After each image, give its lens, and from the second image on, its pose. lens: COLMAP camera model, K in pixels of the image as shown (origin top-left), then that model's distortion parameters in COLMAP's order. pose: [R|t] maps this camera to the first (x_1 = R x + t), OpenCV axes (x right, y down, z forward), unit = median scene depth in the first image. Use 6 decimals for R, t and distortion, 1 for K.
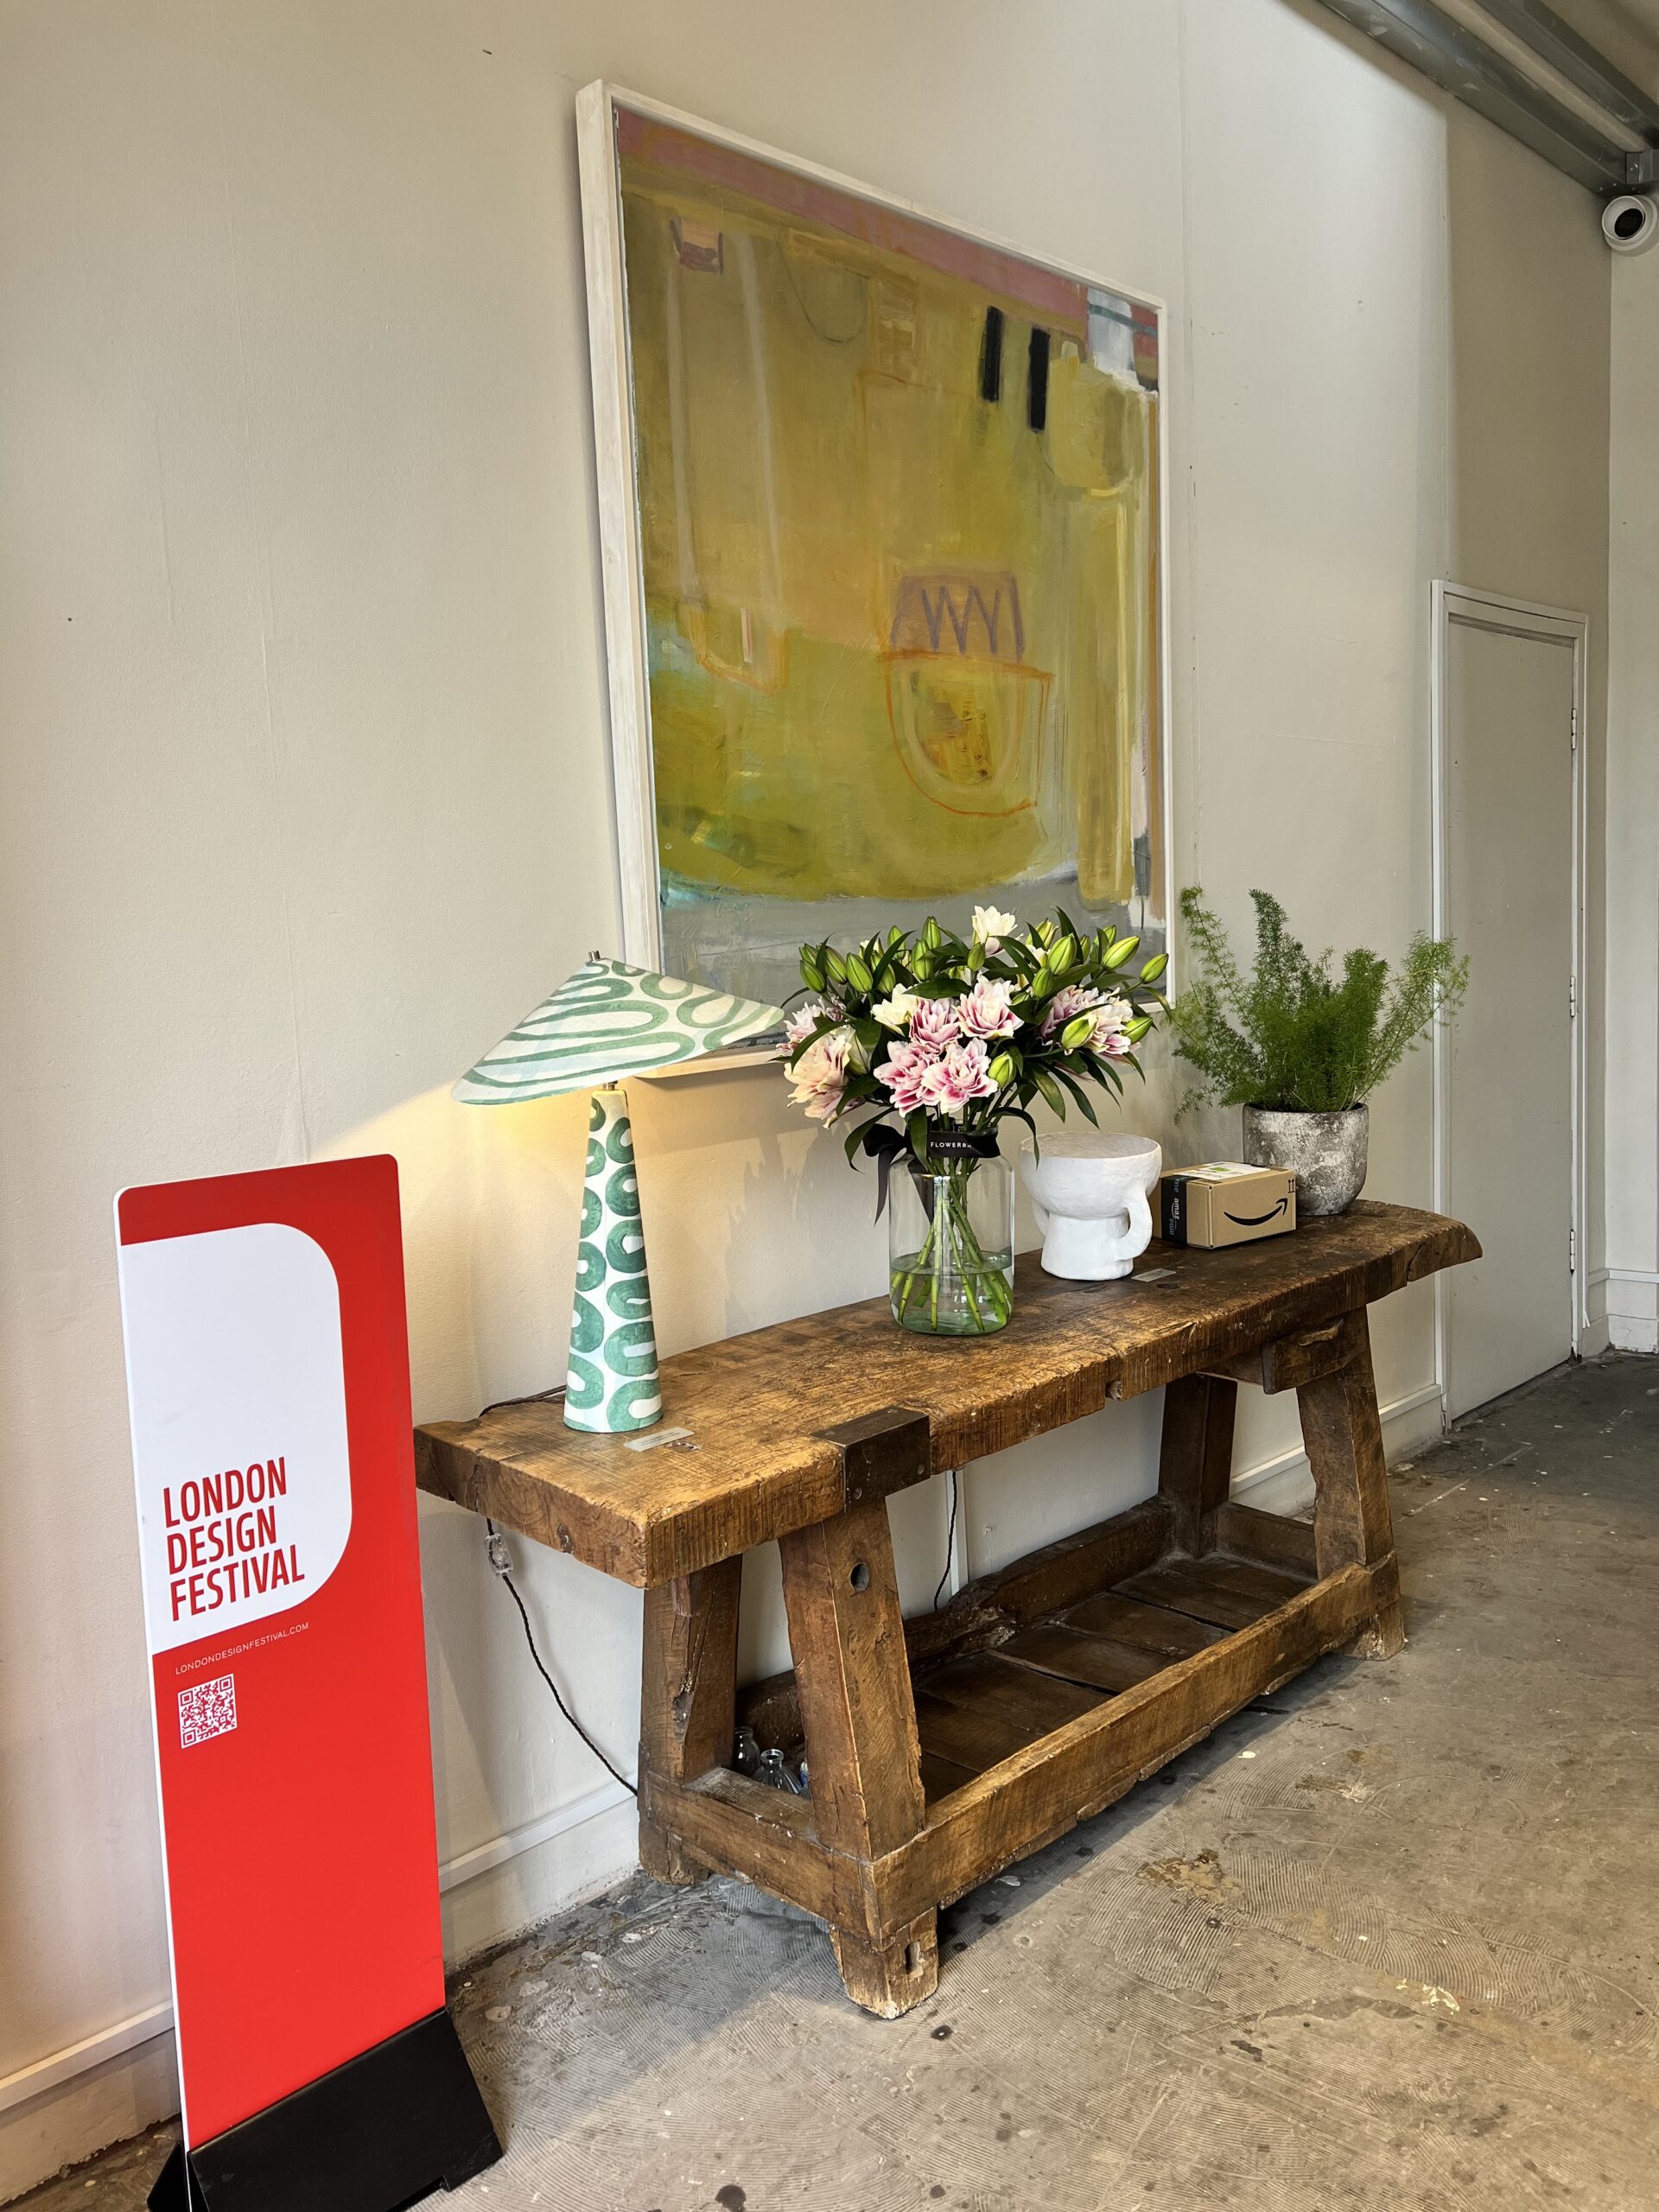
lens RADIAL K [[1653.7, 0, 827.4], [0, 1653.7, 1135.1], [0, 0, 1]] dist [0.061964, -0.072922]
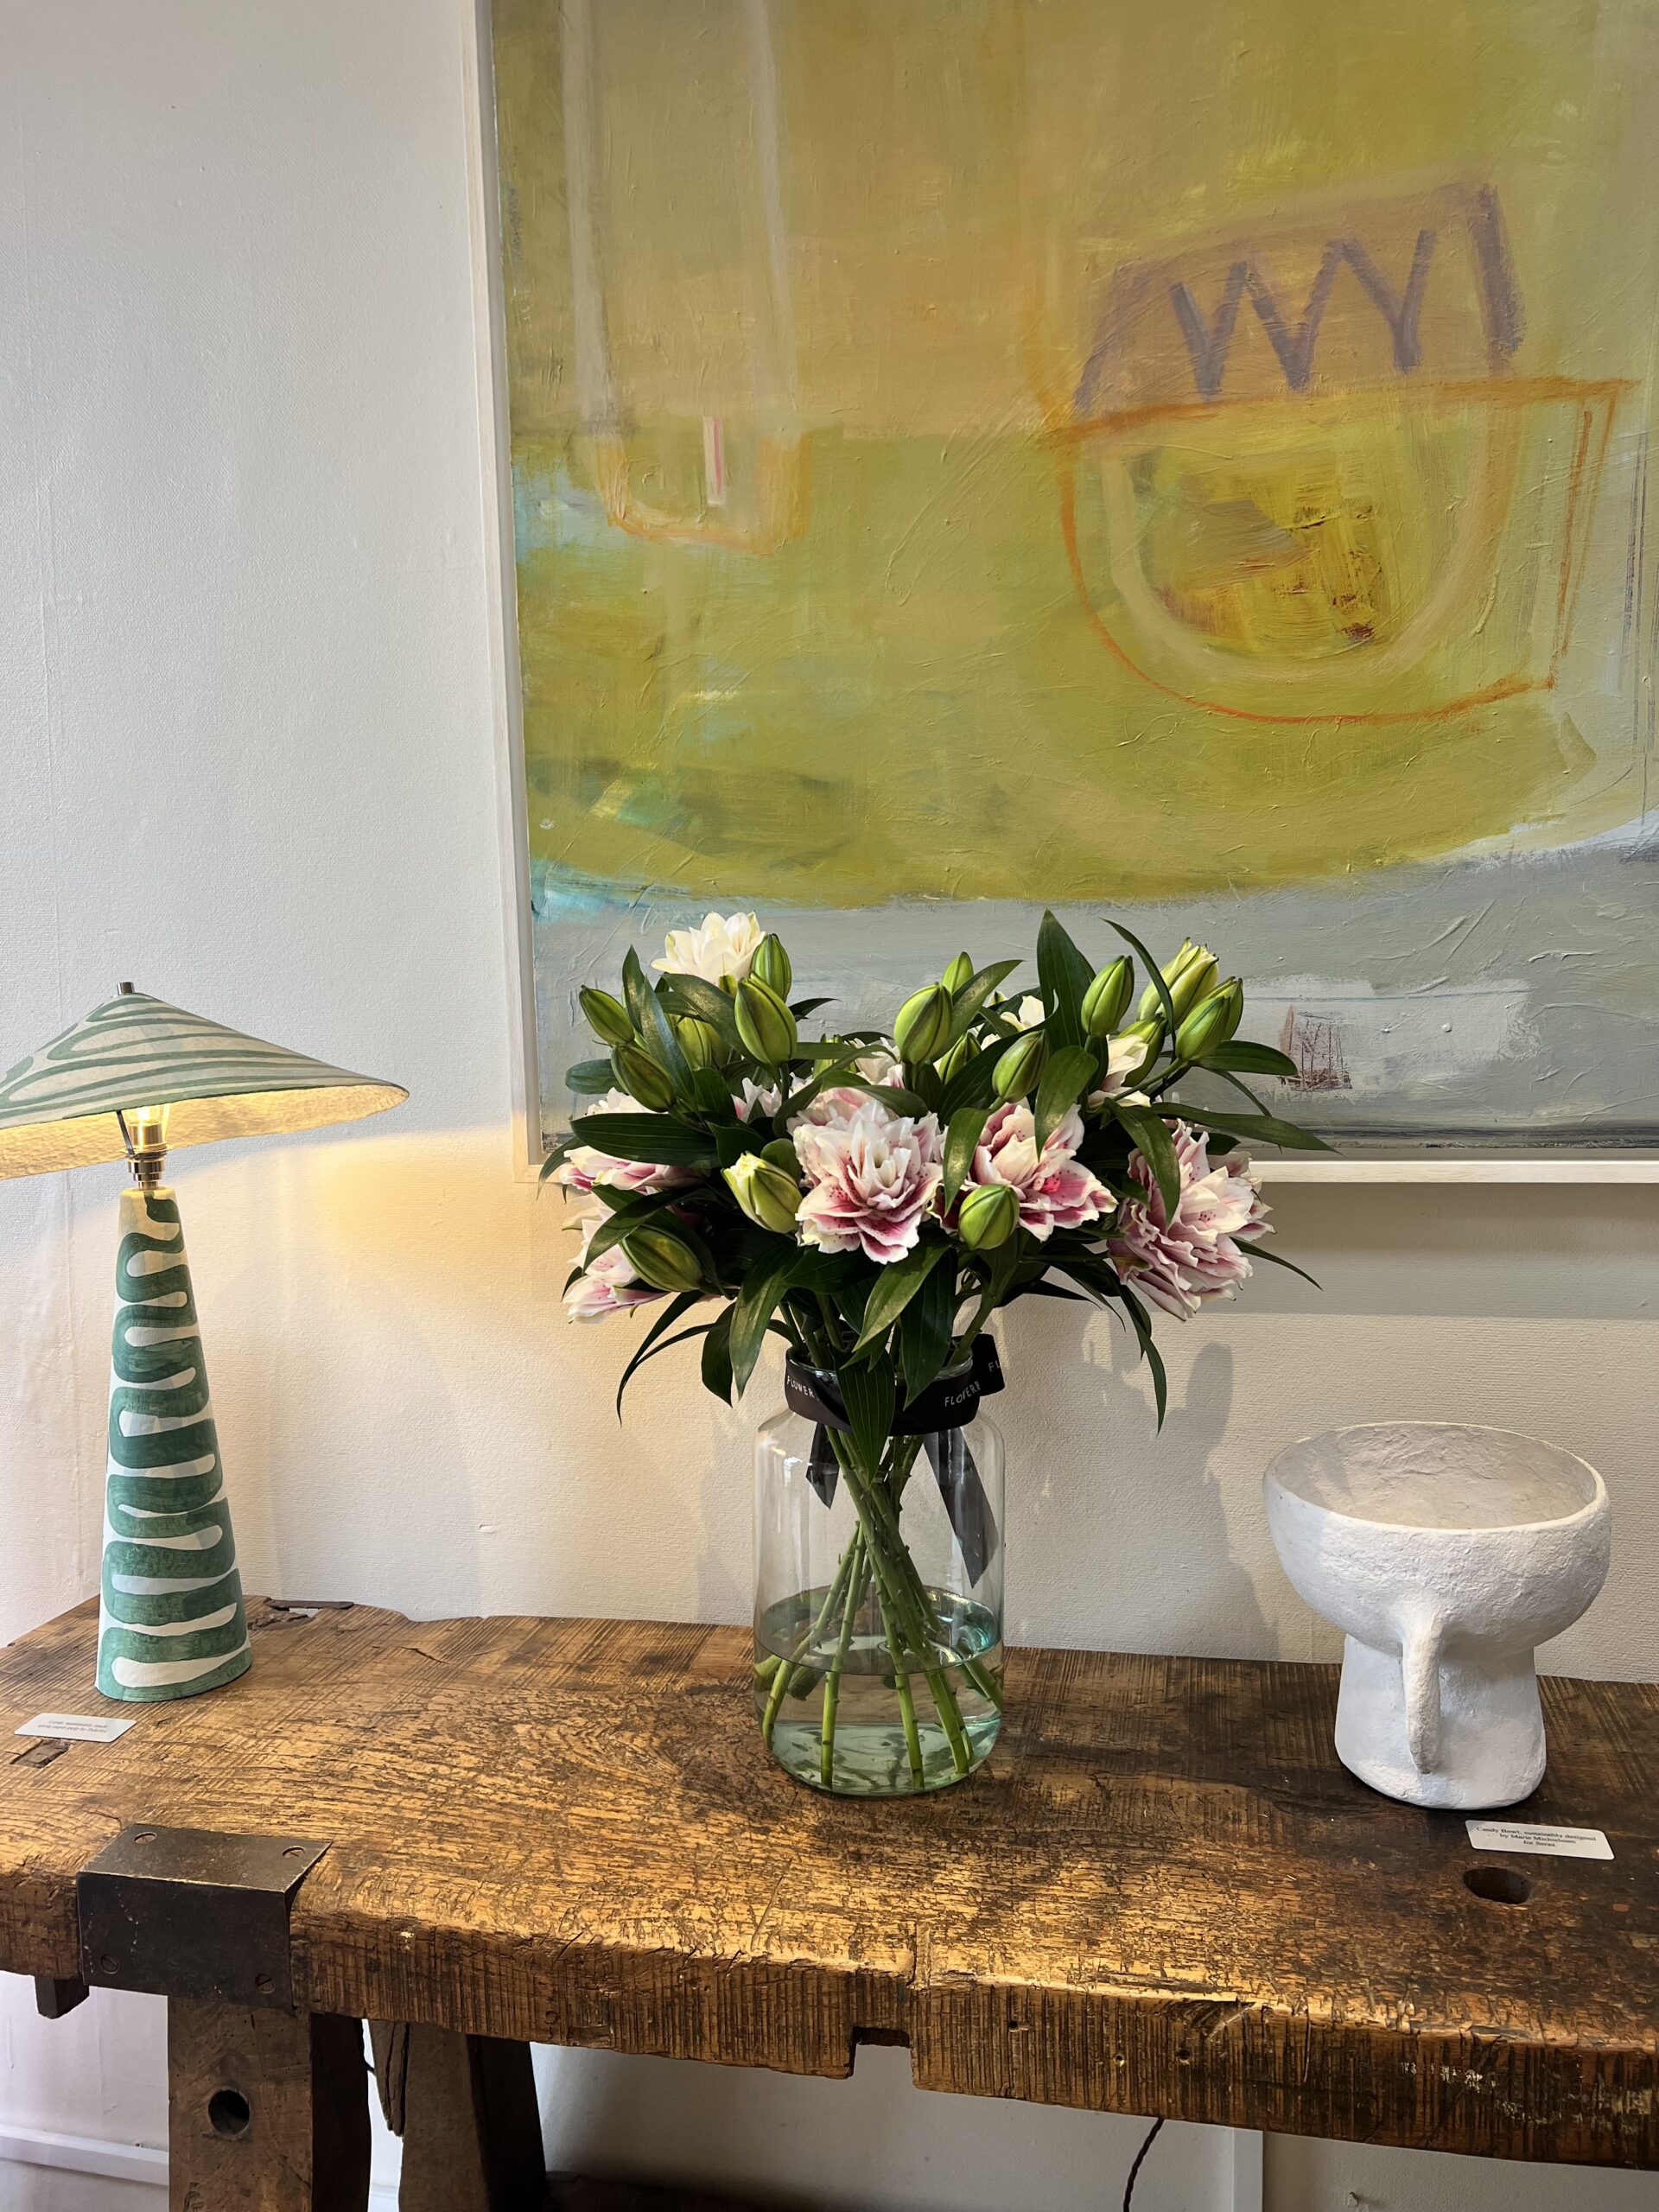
lens RADIAL K [[1653.7, 0, 827.7], [0, 1653.7, 1117.7], [0, 0, 1]] dist [0.061964, -0.072922]
pose [[0.536564, 0.096669, -0.838305, 0.483999], [-0.111595, 0.992820, 0.043059, -0.096790], [0.836448, 0.070447, 0.543499, 0.714679]]
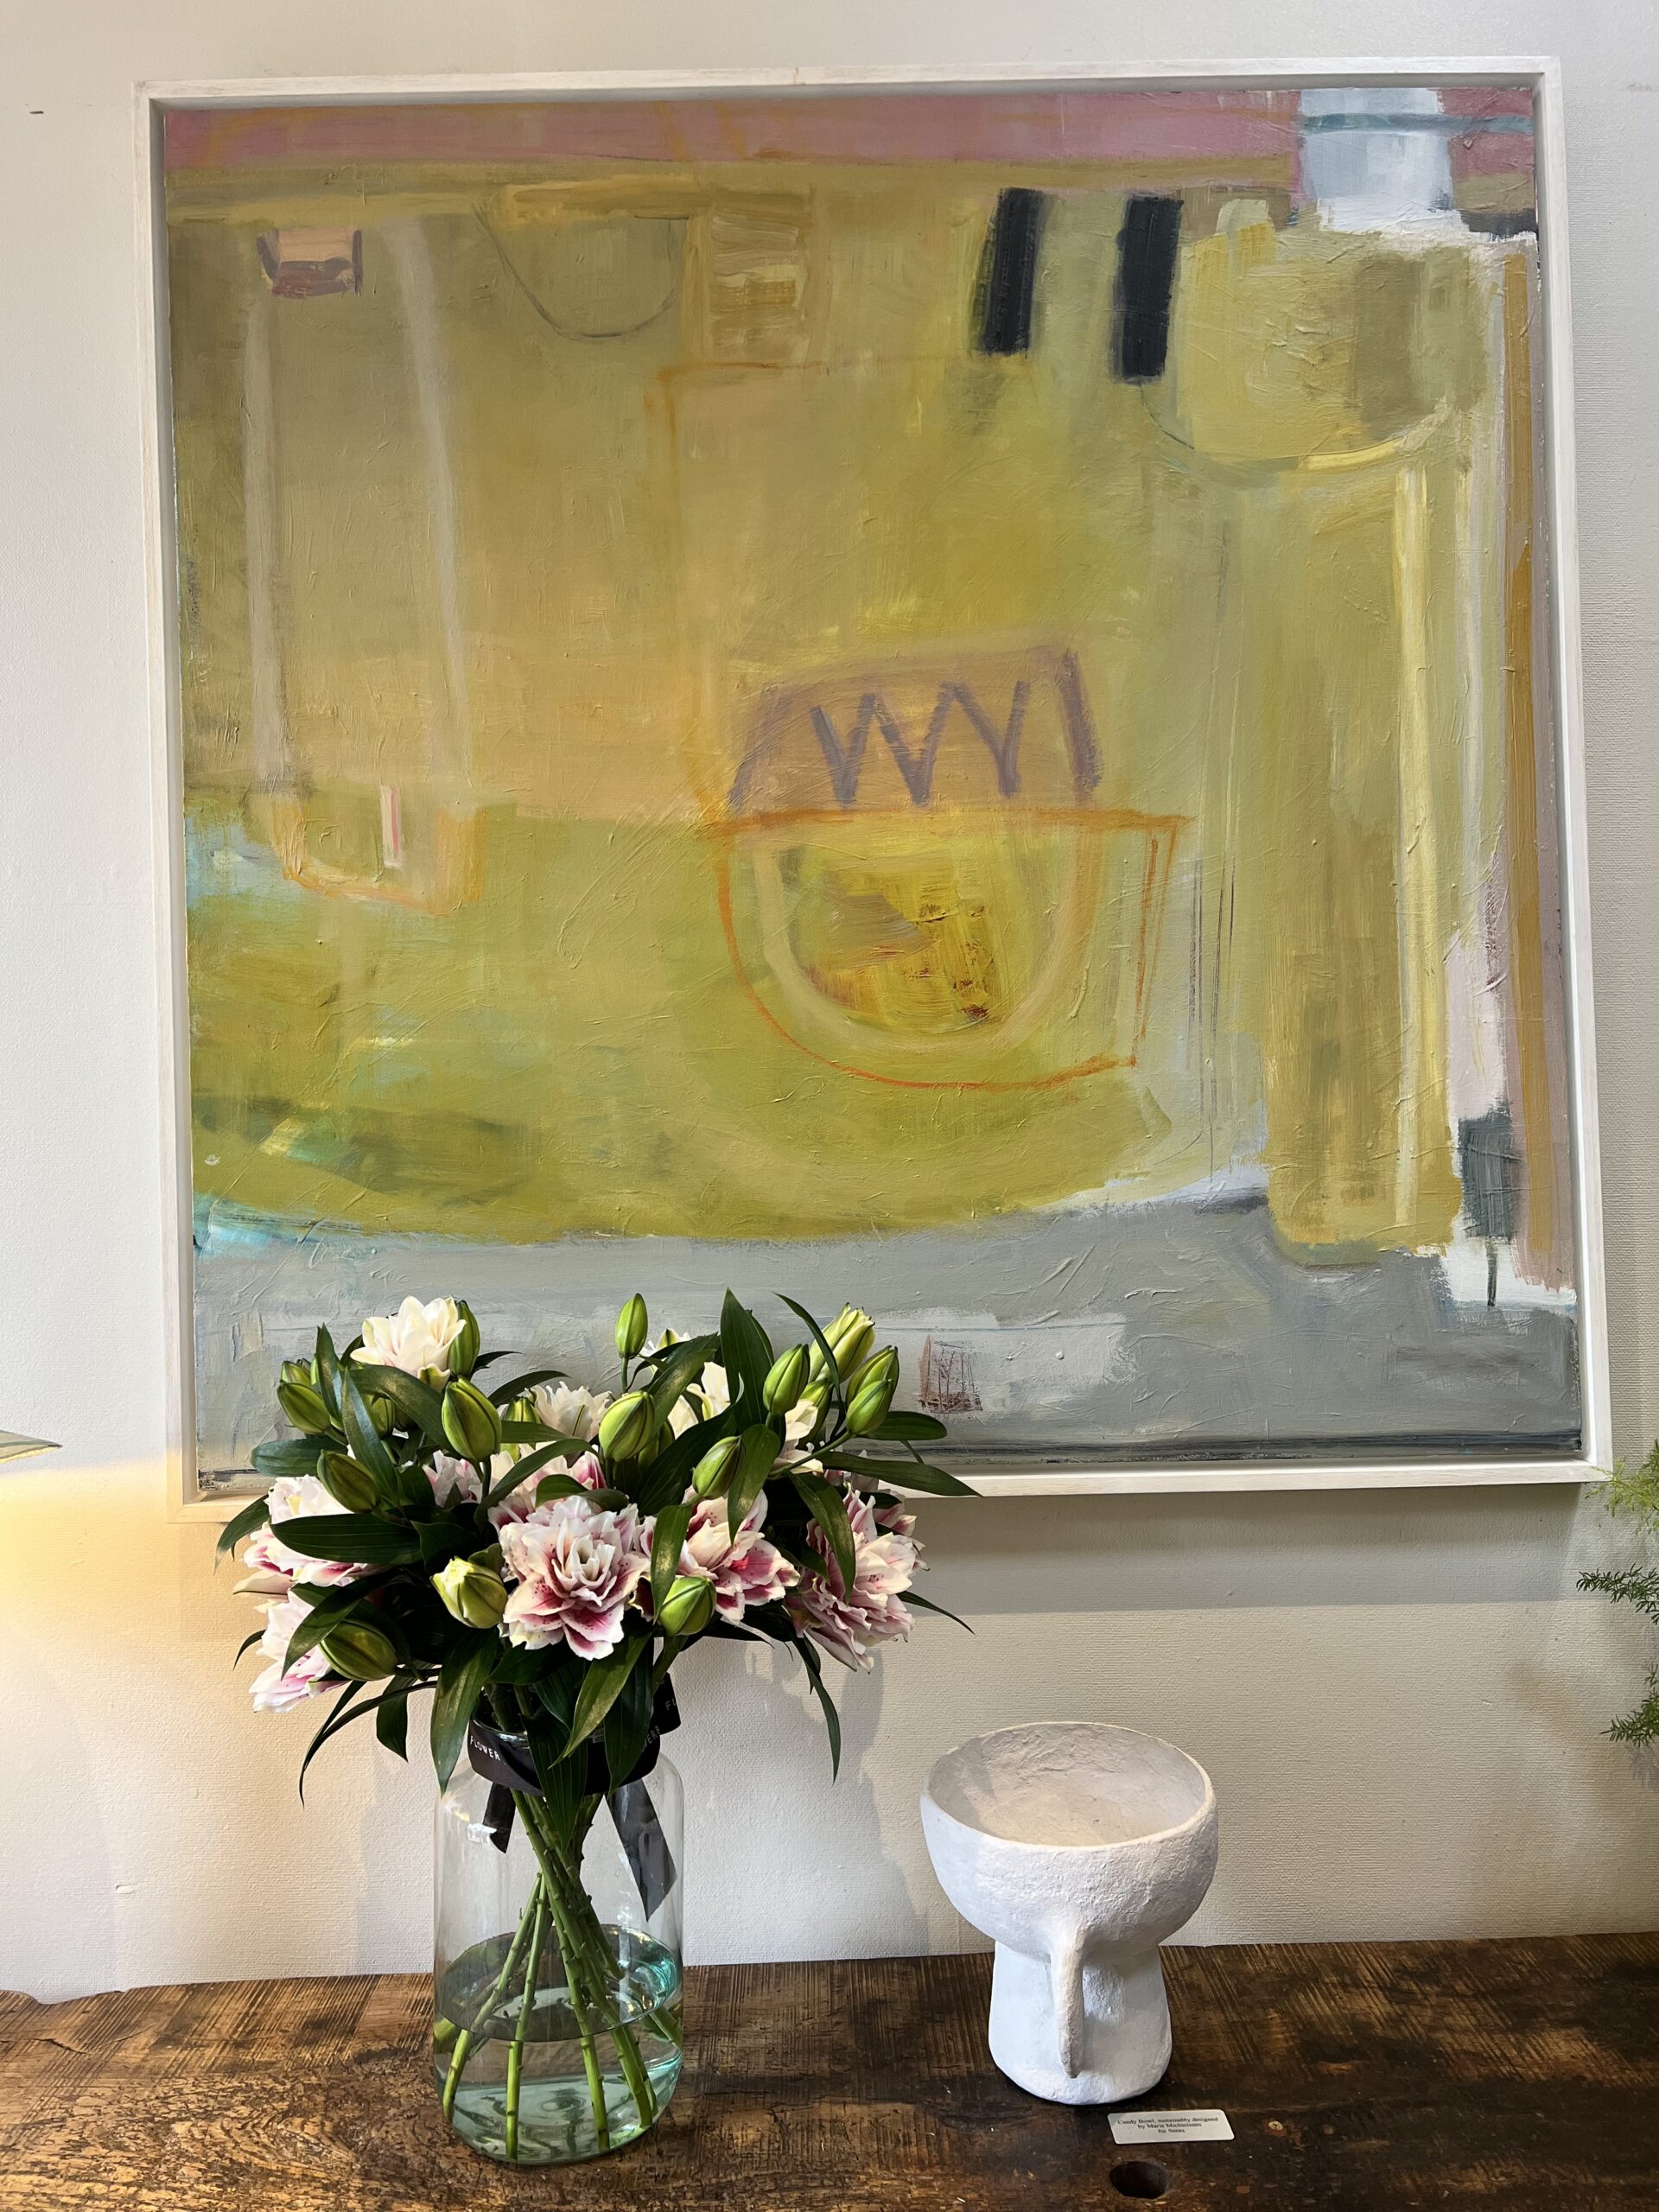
lens RADIAL K [[1653.7, 0, 815.8], [0, 1653.7, 1126.1], [0, 0, 1]] dist [0.061964, -0.072922]
pose [[0.716512, 0.016744, -0.697374, 0.495373], [-0.100055, 0.991842, -0.078986, -0.152215], [0.690362, 0.126370, 0.712341, 0.666336]]
